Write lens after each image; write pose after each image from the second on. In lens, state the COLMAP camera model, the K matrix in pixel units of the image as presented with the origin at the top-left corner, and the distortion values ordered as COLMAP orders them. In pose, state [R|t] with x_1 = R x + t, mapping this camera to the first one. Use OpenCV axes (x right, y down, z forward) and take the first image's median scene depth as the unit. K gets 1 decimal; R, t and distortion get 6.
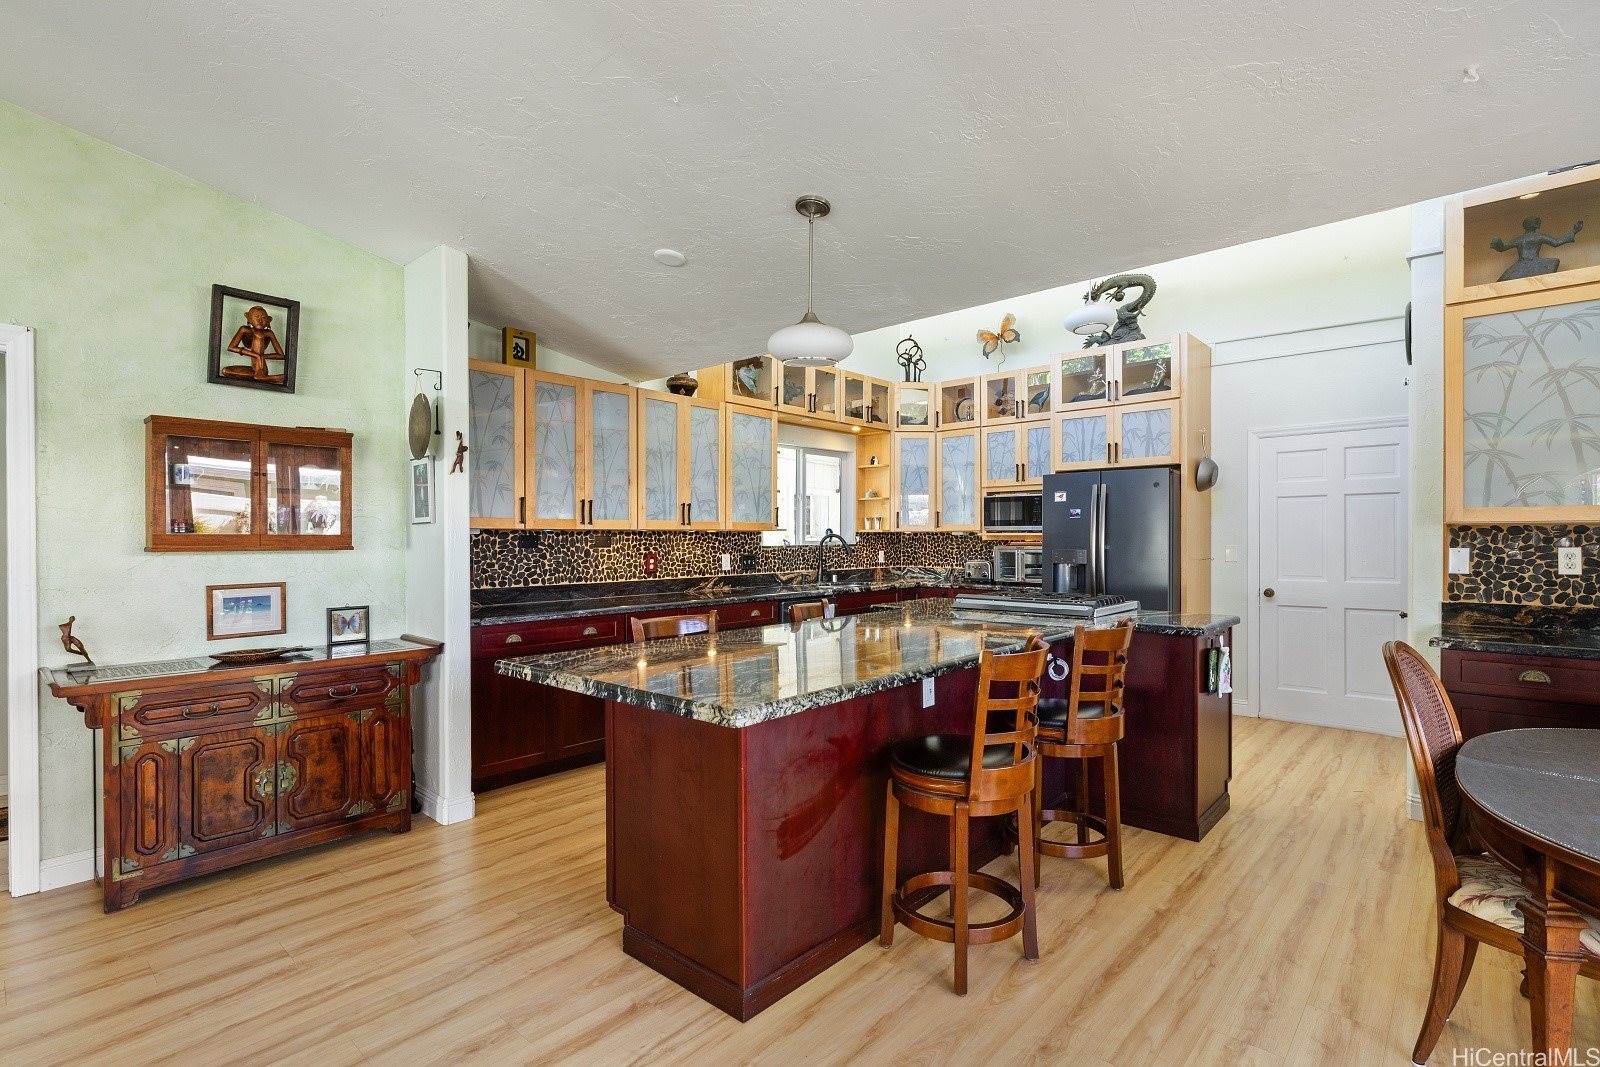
lens RADIAL K [[731.6, 0, 783.3], [0, 731.6, 540.0], [0, 0, 1]] dist [-0.014207, 0.000197]
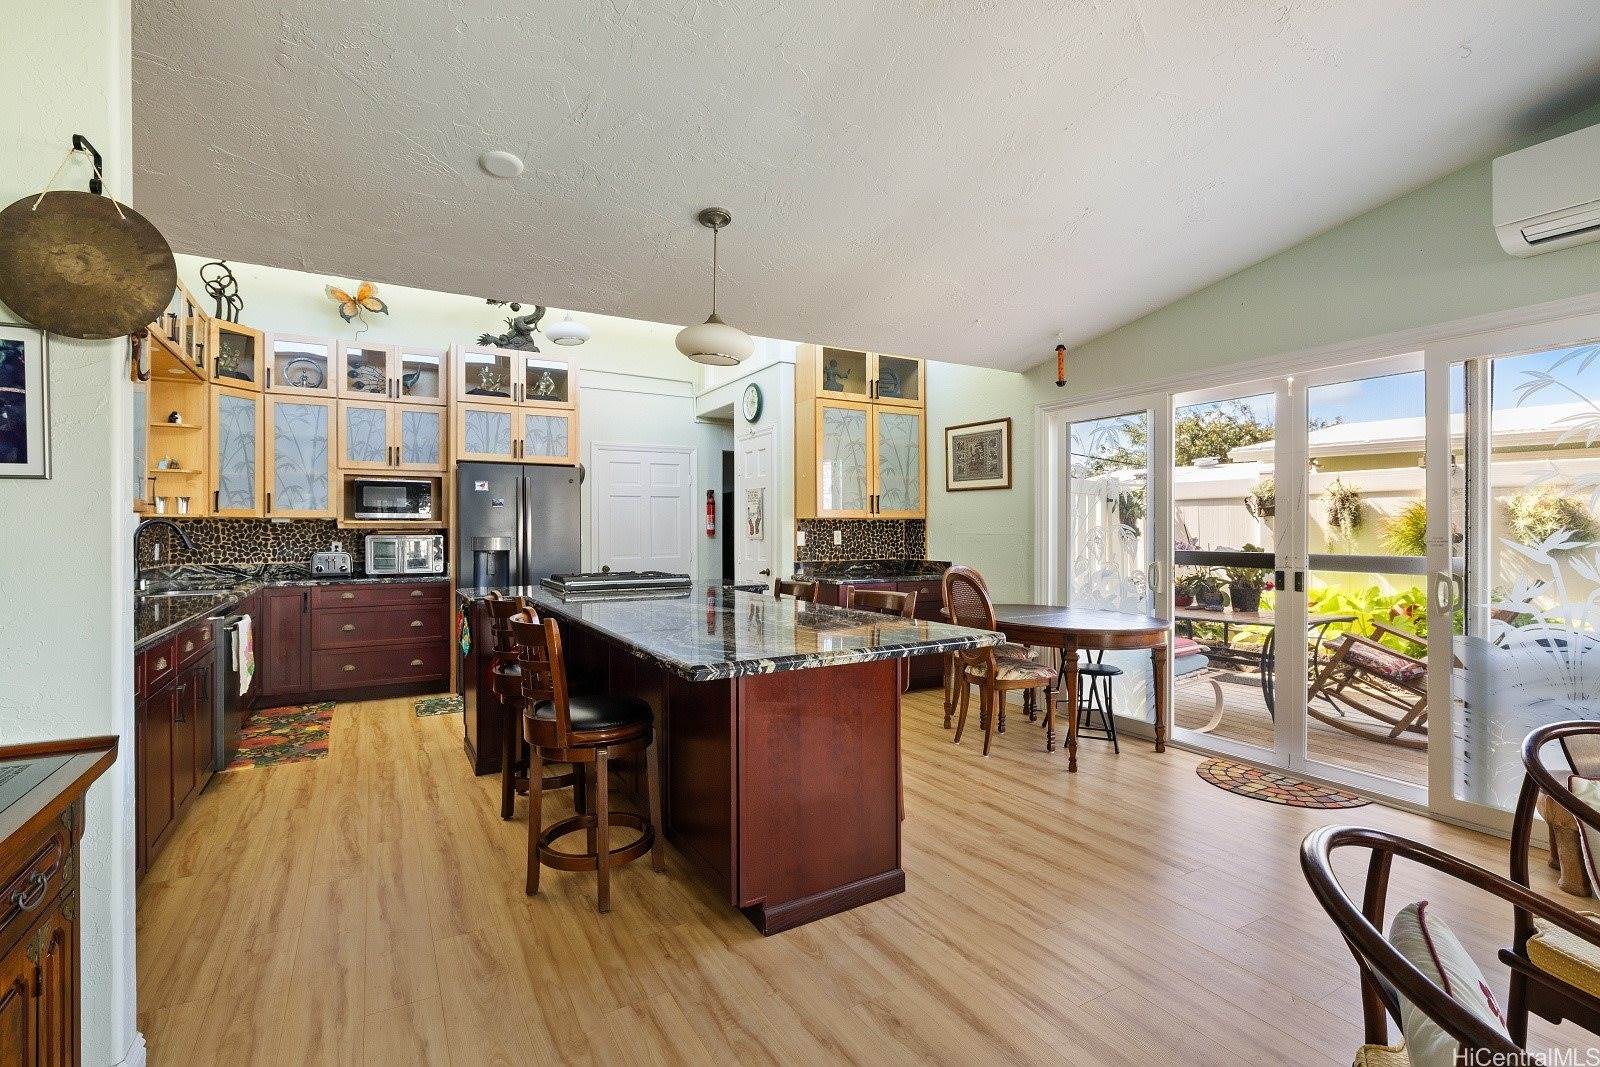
lens RADIAL K [[731.6, 0, 788.1], [0, 731.6, 529.9], [0, 0, 1]] dist [-0.014207, 0.000197]
pose [[0.321980, 0.000961, 0.946746, -0.676904], [0.002911, 0.999994, -0.002004, 0.009069], [-0.946742, 0.003401, 0.321976, 0.385276]]
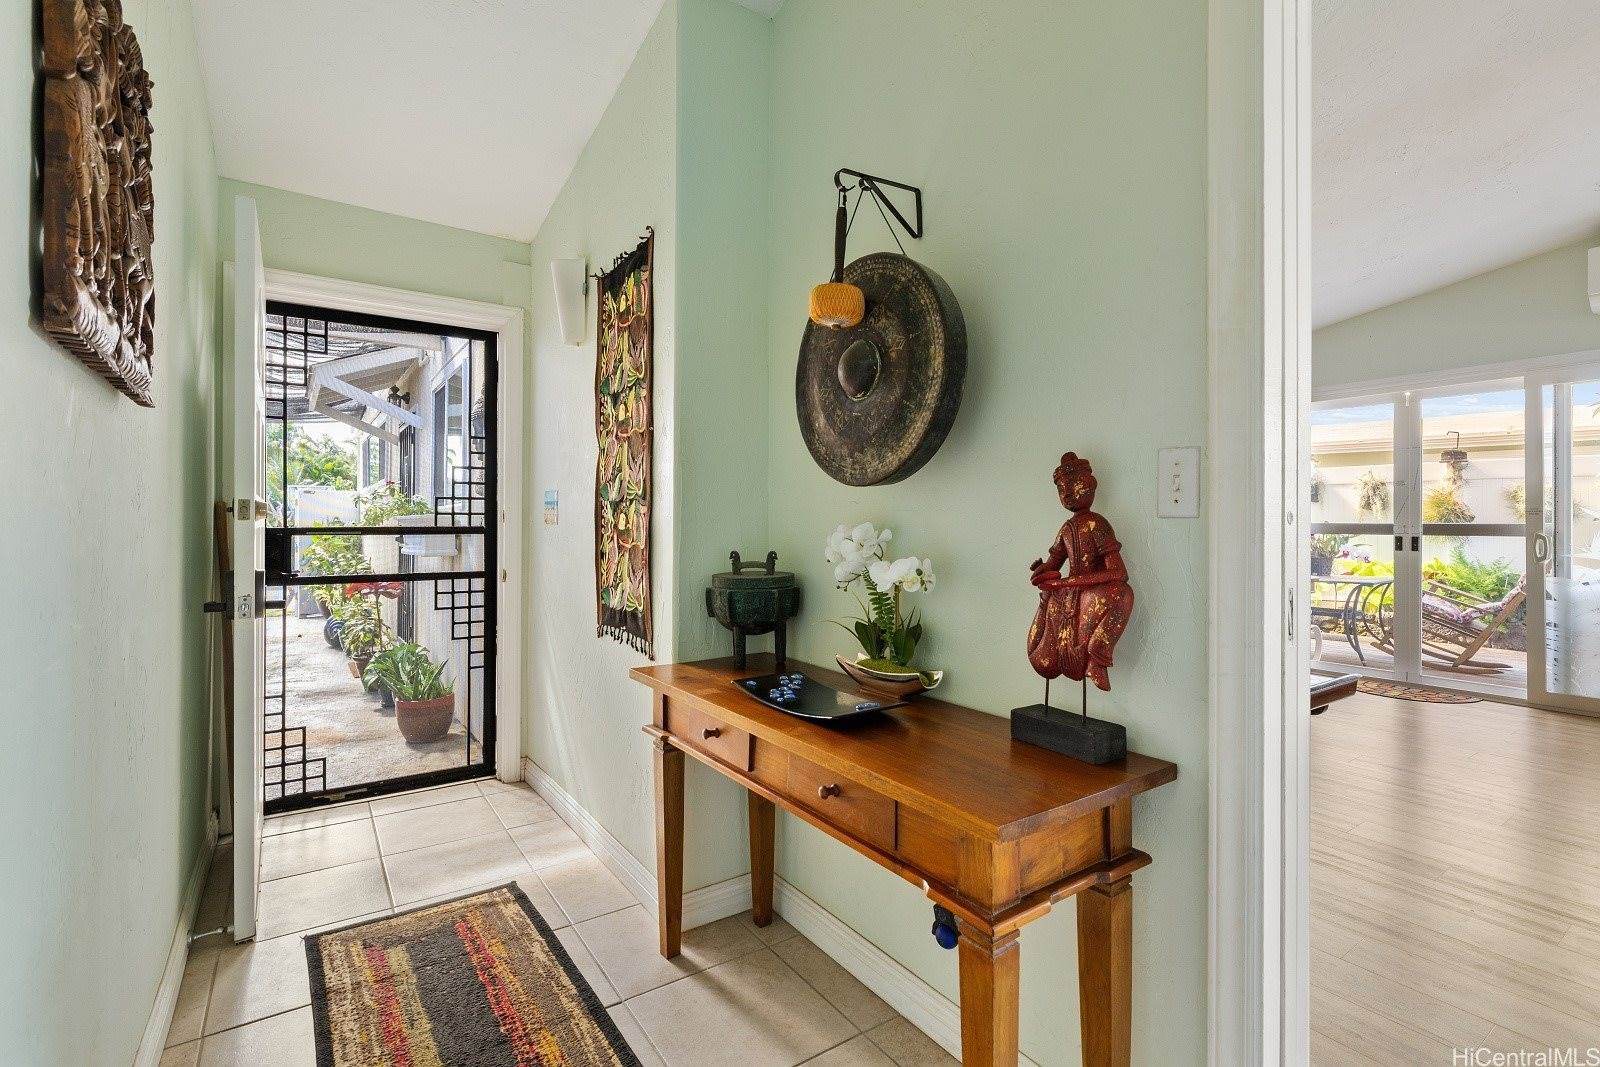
lens RADIAL K [[728.3, 0, 808.1], [0, 728.3, 522.2], [0, 0, 1]] dist [-0.000893, -0.001410]
pose [[0.226576, 0.002981, 0.973989, -0.683703], [0.002825, 0.999989, -0.003718, 0.009630], [-0.973989, 0.003594, 0.226565, 0.392932]]
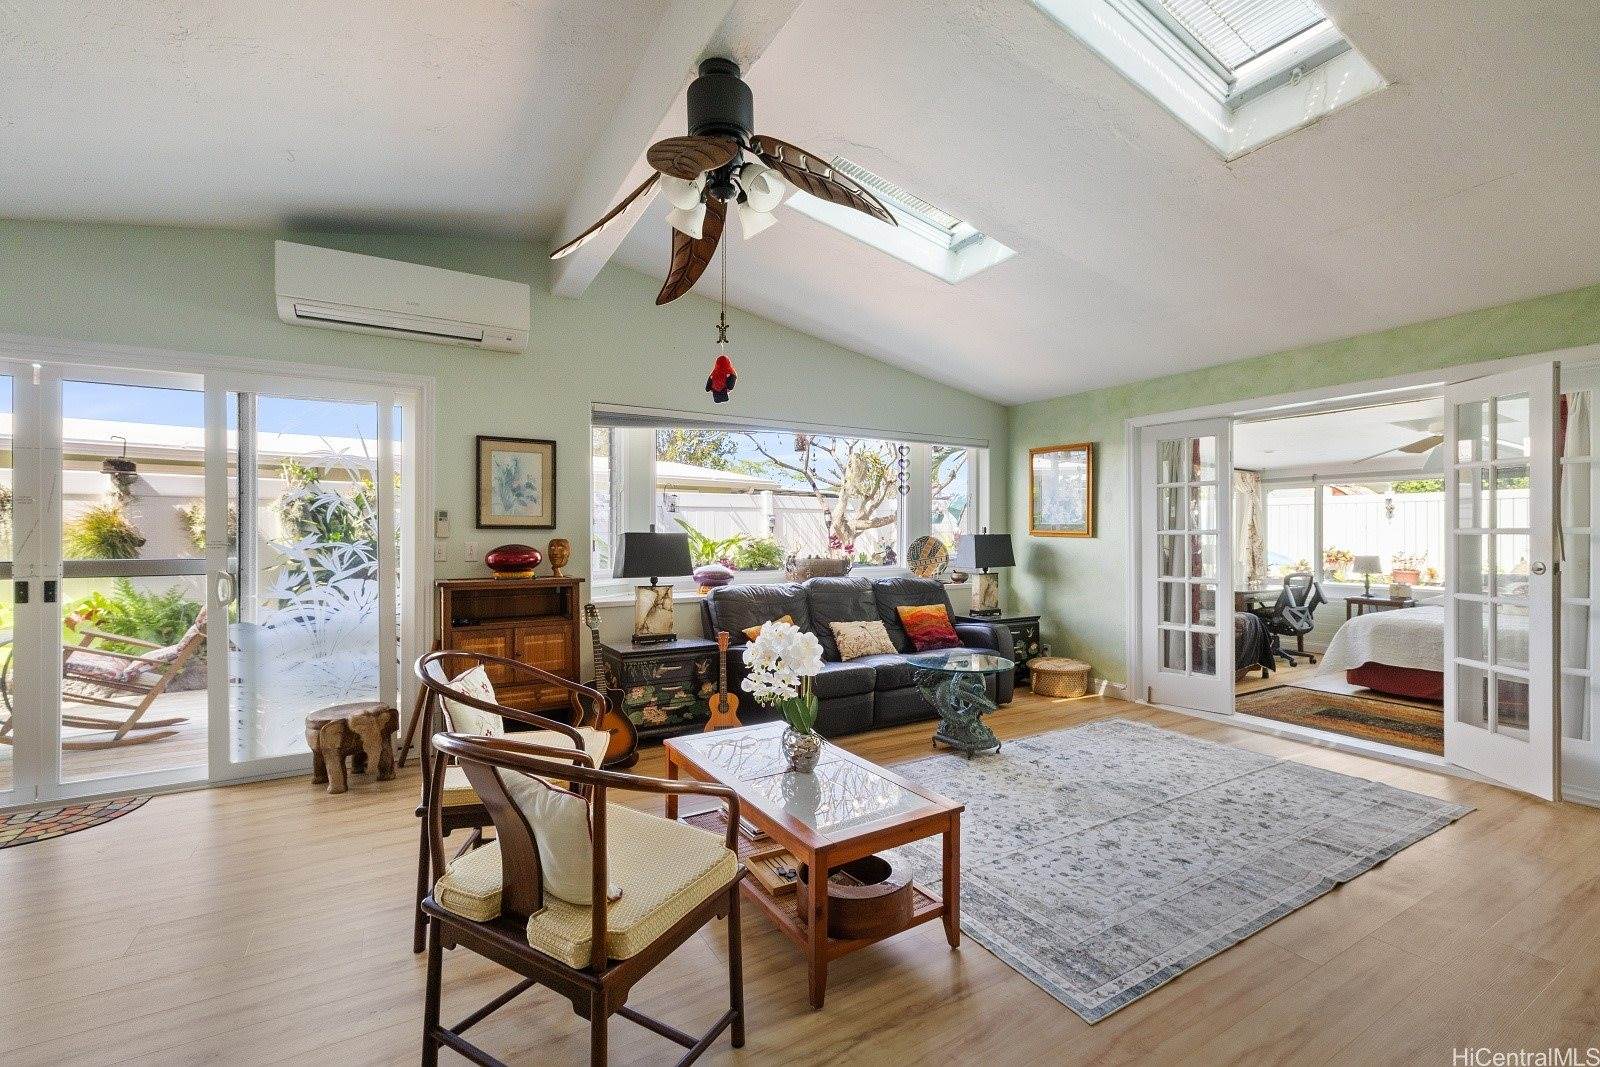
lens RADIAL K [[687.3, 0, 806.9], [0, 687.3, 536.5], [0, 0, 1]] dist [-0.002866, -0.000487]
pose [[-0.957051, -0.000006, 0.289920, -0.676579], [0.001846, 0.999980, 0.006115, 0.009054], [-0.289914, 0.006387, -0.957031, 0.388703]]
